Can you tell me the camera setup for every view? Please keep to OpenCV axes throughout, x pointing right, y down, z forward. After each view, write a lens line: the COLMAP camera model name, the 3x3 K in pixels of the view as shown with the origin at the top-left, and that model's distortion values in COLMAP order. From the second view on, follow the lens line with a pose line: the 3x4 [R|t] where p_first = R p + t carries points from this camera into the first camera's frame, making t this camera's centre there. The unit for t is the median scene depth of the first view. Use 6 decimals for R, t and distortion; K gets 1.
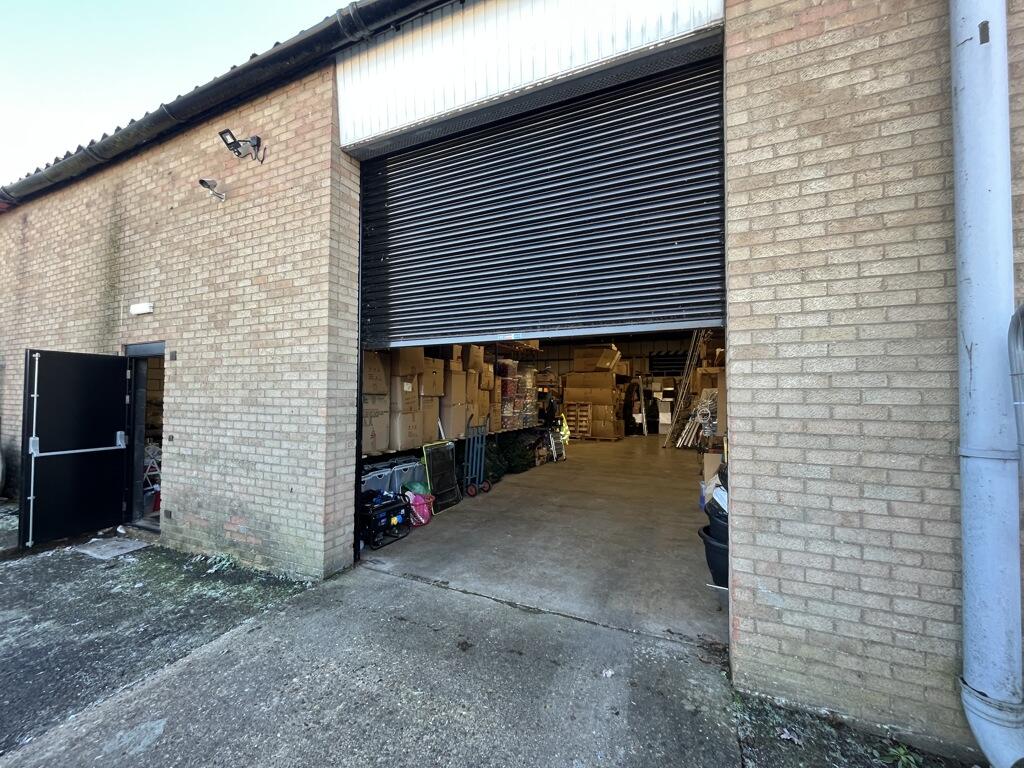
lens RADIAL K [[408.9, 0, 512.0], [0, 408.9, 384.0], [0, 0, 1]] dist [-0.007748, -0.000204]
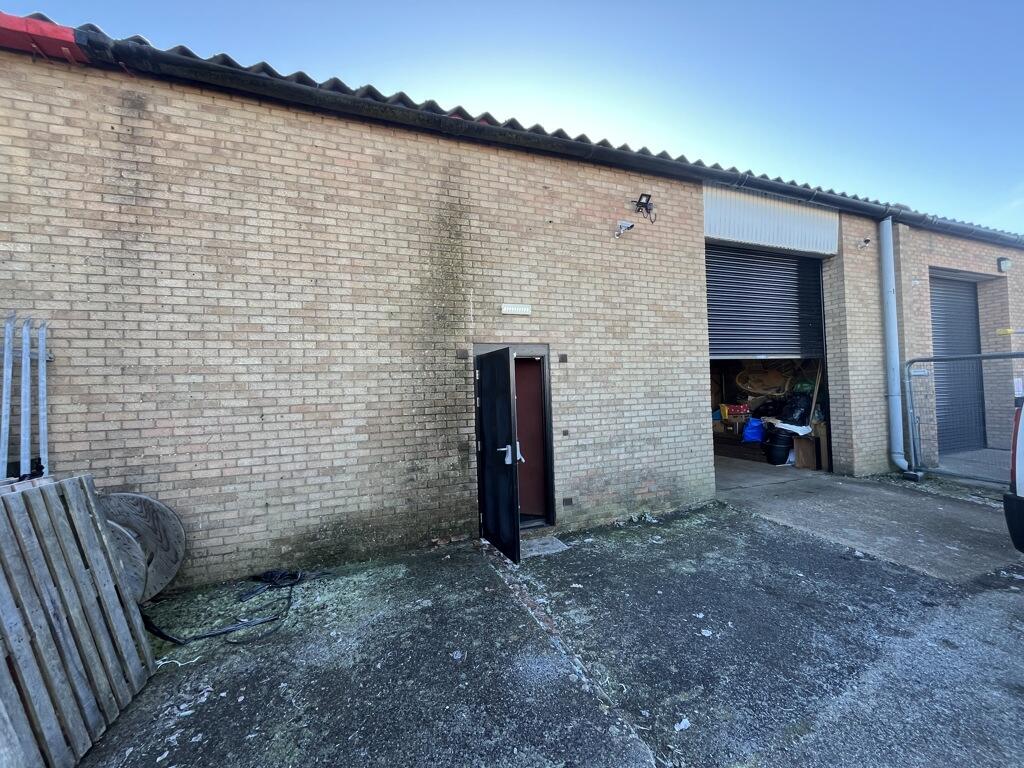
lens RADIAL K [[408.9, 0, 512.0], [0, 408.9, 384.0], [0, 0, 1]] dist [-0.007748, -0.000204]
pose [[0.710952, -0.012629, 0.703127, -1.029390], [0.018340, 0.999832, -0.000586, -0.000896], [-0.703002, 0.013312, 0.711064, 0.186389]]
